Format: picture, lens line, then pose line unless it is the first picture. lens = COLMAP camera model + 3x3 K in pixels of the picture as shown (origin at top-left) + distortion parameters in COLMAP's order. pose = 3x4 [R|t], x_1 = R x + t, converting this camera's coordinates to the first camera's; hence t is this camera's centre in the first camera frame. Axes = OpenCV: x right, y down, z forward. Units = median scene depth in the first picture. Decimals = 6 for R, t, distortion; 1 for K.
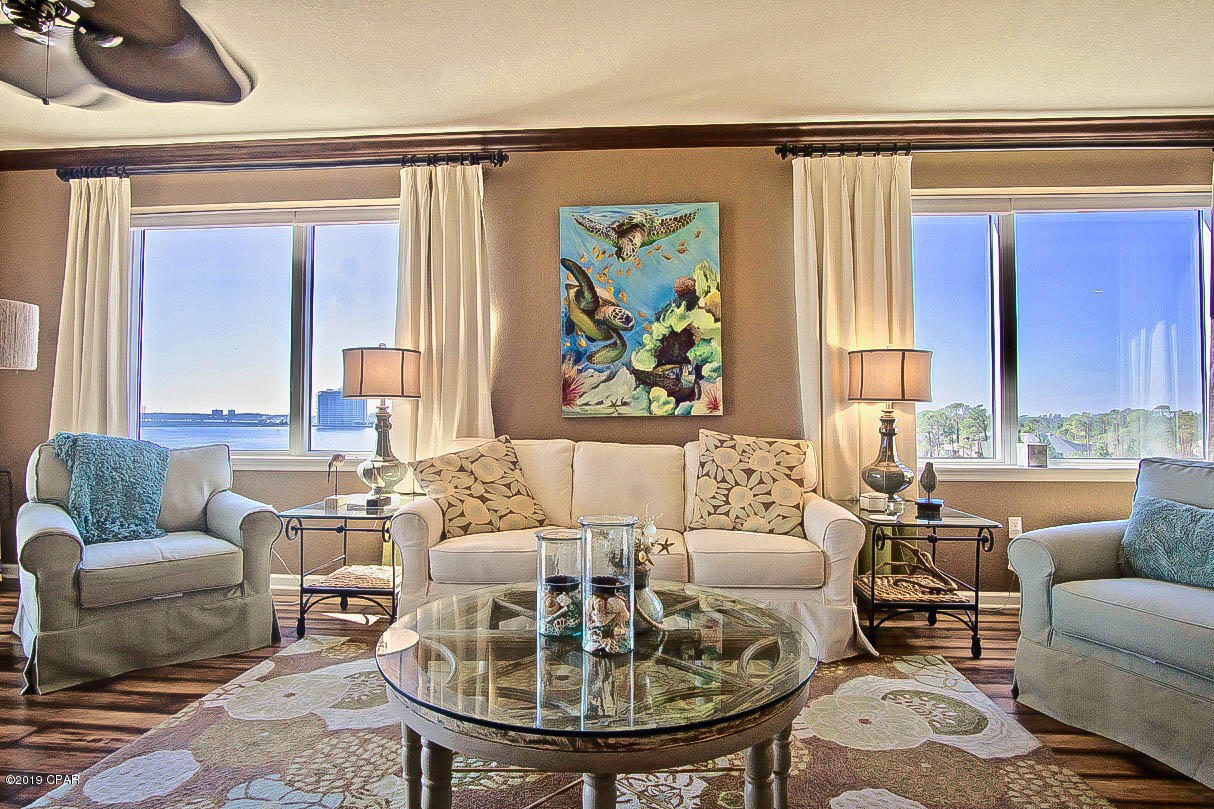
lens RADIAL K [[652.9, 0, 604.8], [0, 652.9, 397.4], [0, 0, 1]] dist [-0.035628, 0.009471]
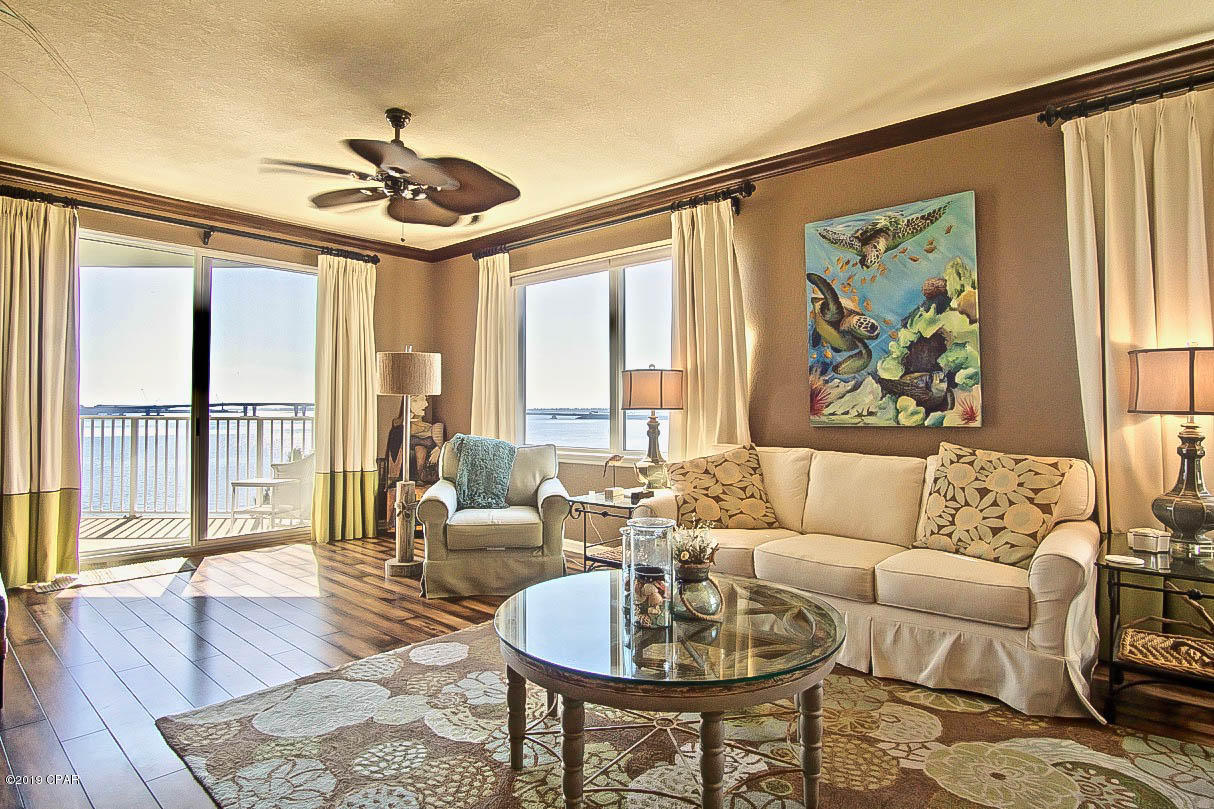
lens RADIAL K [[652.9, 0, 604.8], [0, 652.9, 397.4], [0, 0, 1]] dist [-0.035628, 0.009471]
pose [[0.799356, -0.013390, -0.600708, 0.300703], [0.019205, 0.999810, 0.003270, -0.025909], [0.600551, -0.014151, 0.799462, -0.025791]]
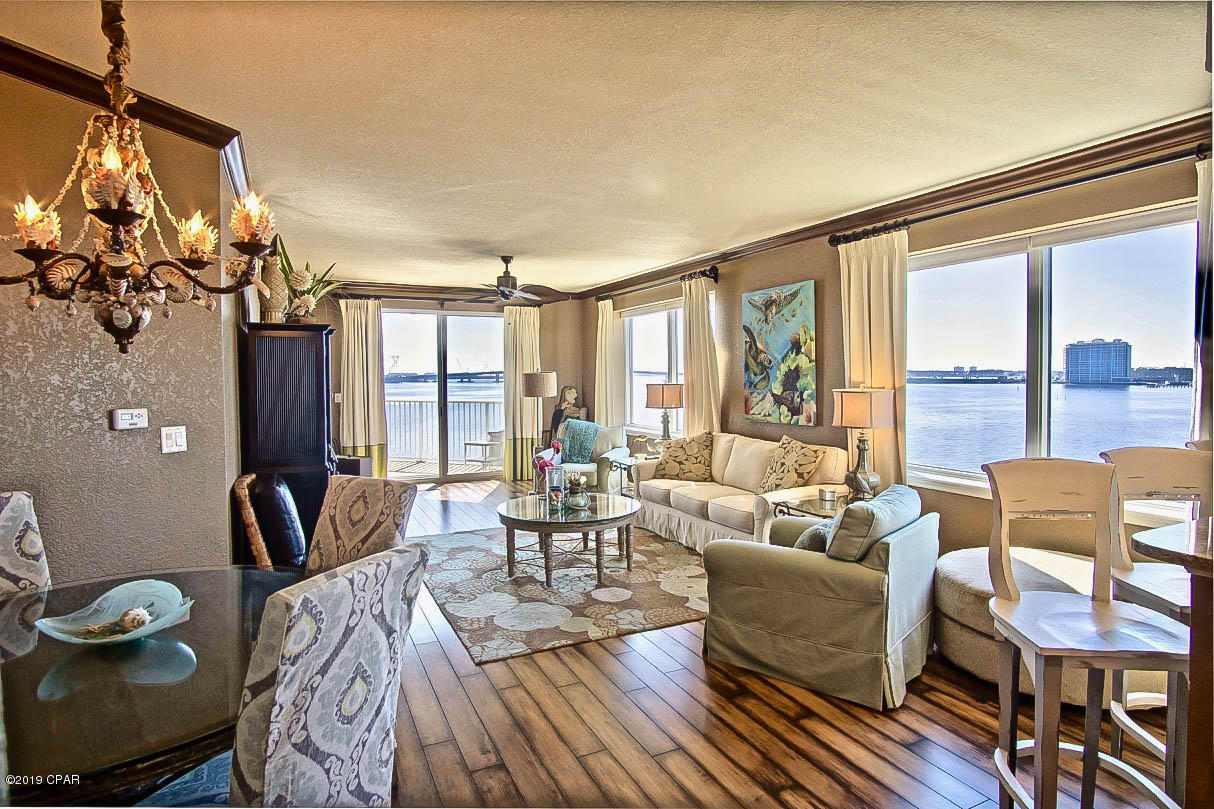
lens RADIAL K [[652.9, 0, 604.8], [0, 652.9, 397.4], [0, 0, 1]] dist [-0.035628, 0.009471]
pose [[0.499970, 0.023885, -0.865713, 1.213928], [0.035060, 0.998242, 0.047789, -0.123929], [0.865333, -0.054245, 0.498253, -0.139418]]
